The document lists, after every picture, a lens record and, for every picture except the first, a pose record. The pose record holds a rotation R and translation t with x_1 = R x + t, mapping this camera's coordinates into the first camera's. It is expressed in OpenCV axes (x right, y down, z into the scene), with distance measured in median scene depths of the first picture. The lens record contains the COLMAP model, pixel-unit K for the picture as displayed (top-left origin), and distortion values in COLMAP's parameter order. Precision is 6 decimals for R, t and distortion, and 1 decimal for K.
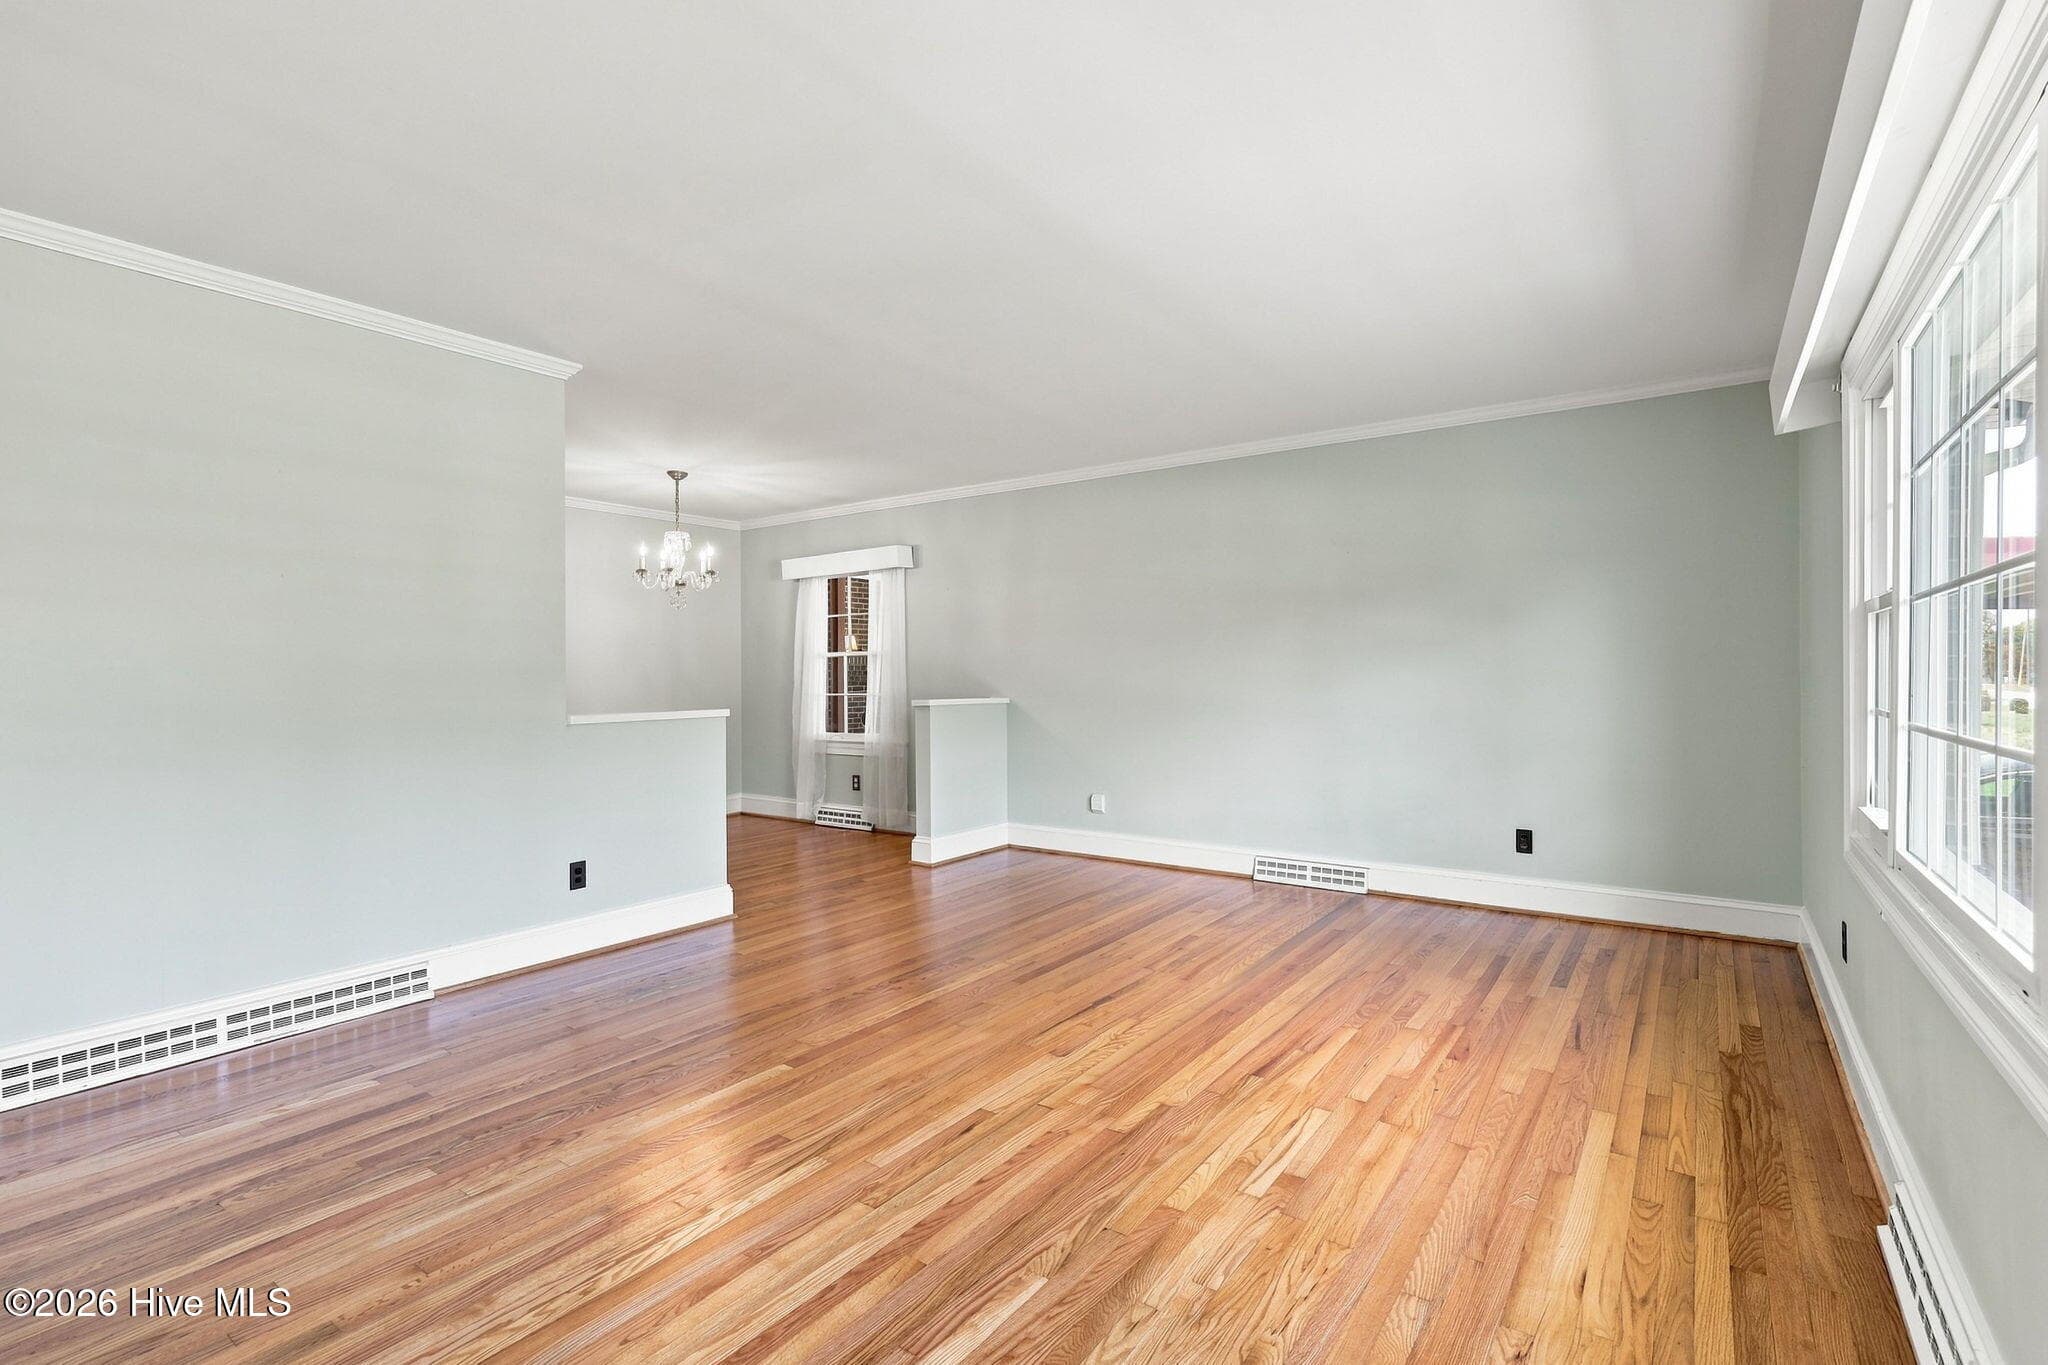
lens RADIAL K [[938.6, 0, 1023.7], [0, 938.6, 681.4], [0, 0, 1]] dist [-0.001682, -0.000010]
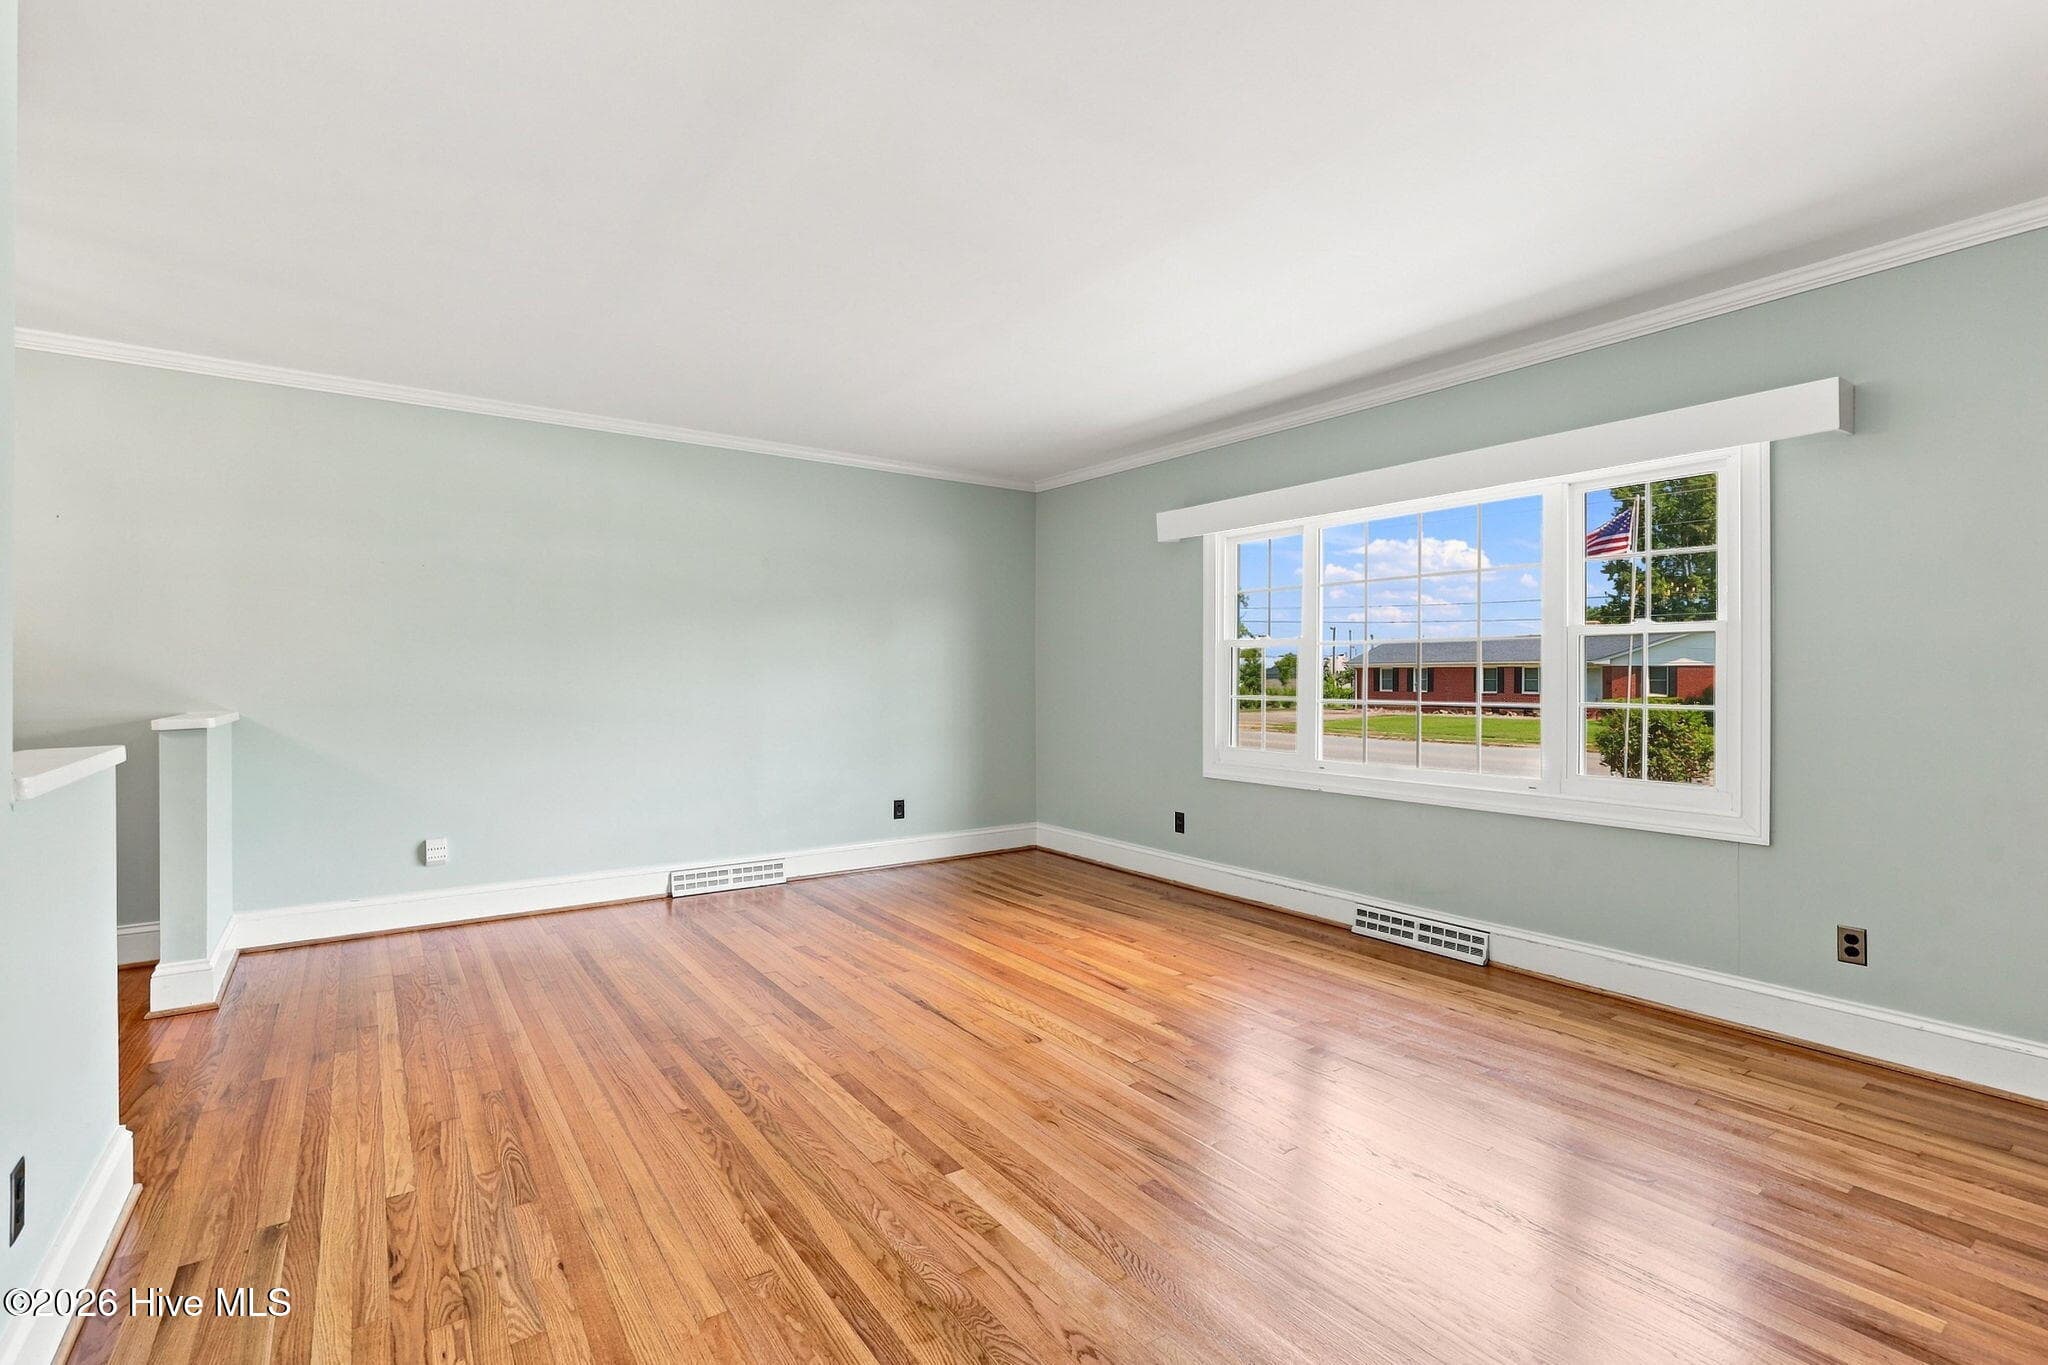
lens RADIAL K [[938.6, 0, 1023.5], [0, 938.6, 680.6], [0, 0, 1]] dist [-0.001682, -0.000010]
pose [[0.327108, 0.000878, 0.944987, -0.777798], [0.005905, 0.999978, -0.002973, 0.001912], [-0.944969, 0.006553, 0.327096, 0.549162]]
